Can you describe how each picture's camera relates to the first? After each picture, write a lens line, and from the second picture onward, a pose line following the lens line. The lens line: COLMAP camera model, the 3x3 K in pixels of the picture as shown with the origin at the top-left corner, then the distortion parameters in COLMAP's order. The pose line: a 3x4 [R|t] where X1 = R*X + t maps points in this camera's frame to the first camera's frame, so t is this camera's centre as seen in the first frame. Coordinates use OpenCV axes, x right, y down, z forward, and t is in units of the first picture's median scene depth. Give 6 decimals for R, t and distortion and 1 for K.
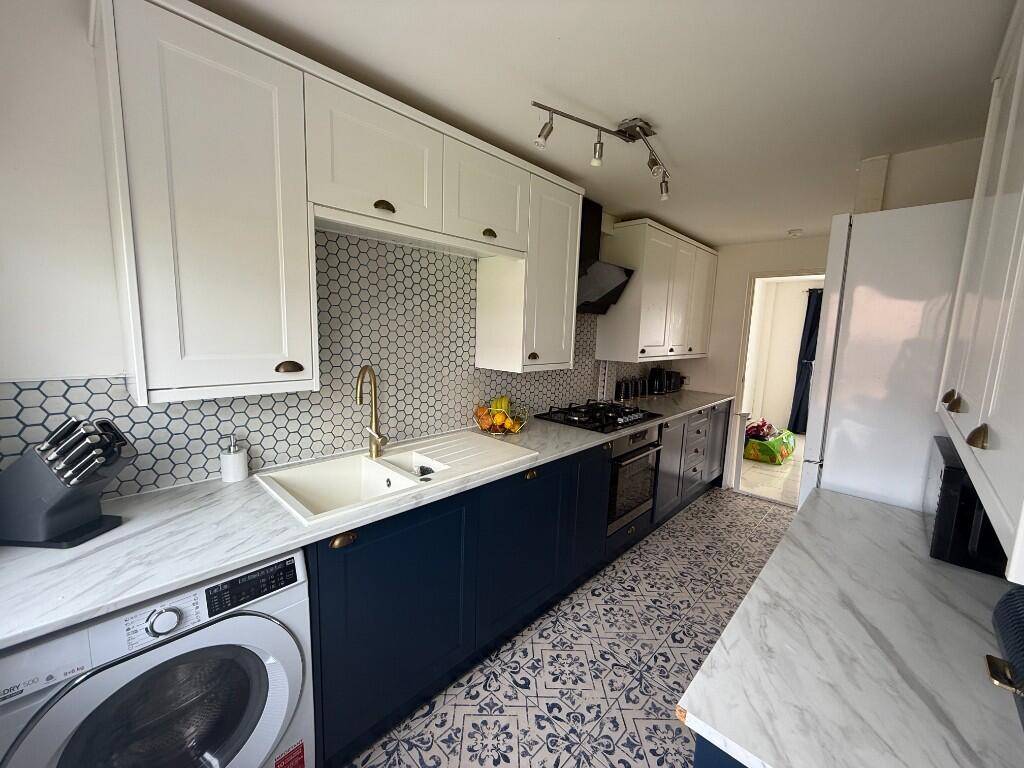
lens RADIAL K [[408.4, 0, 509.1], [0, 408.4, 384.2], [0, 0, 1]] dist [-0.000688, -0.000104]
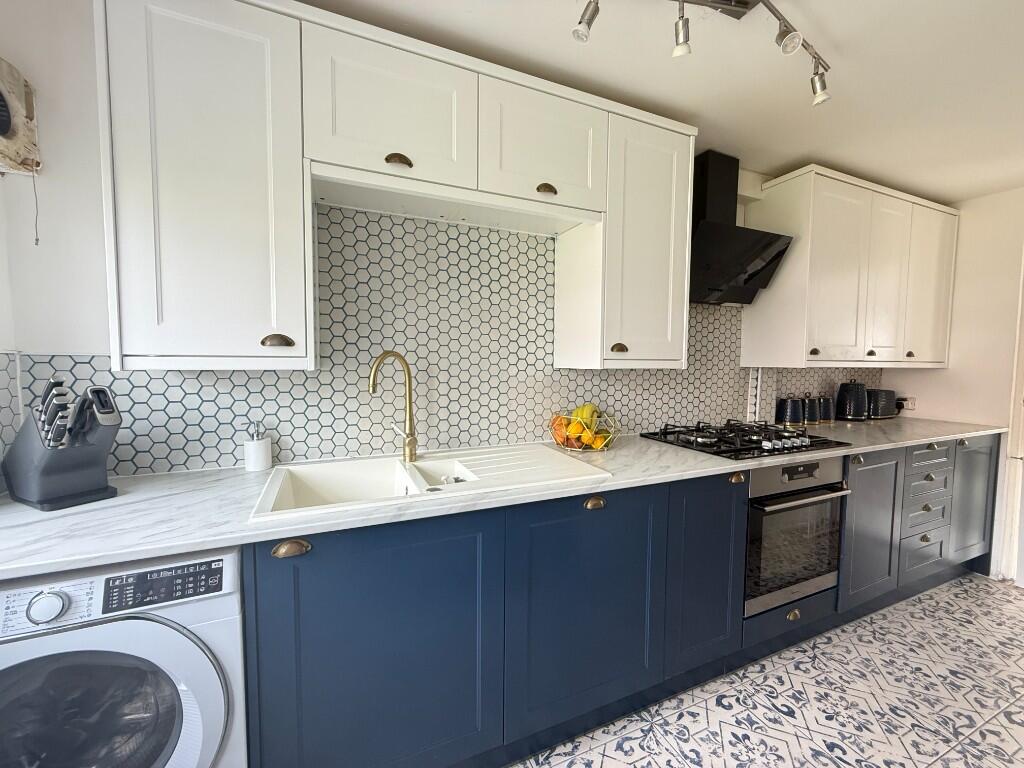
lens RADIAL K [[408.4, 0, 509.1], [0, 408.4, 384.2], [0, 0, 1]] dist [-0.000688, -0.000104]
pose [[0.922526, -0.002796, -0.385925, 0.162578], [-0.030465, 0.996326, -0.080043, 0.064888], [0.384731, 0.085599, 0.919051, 0.231271]]
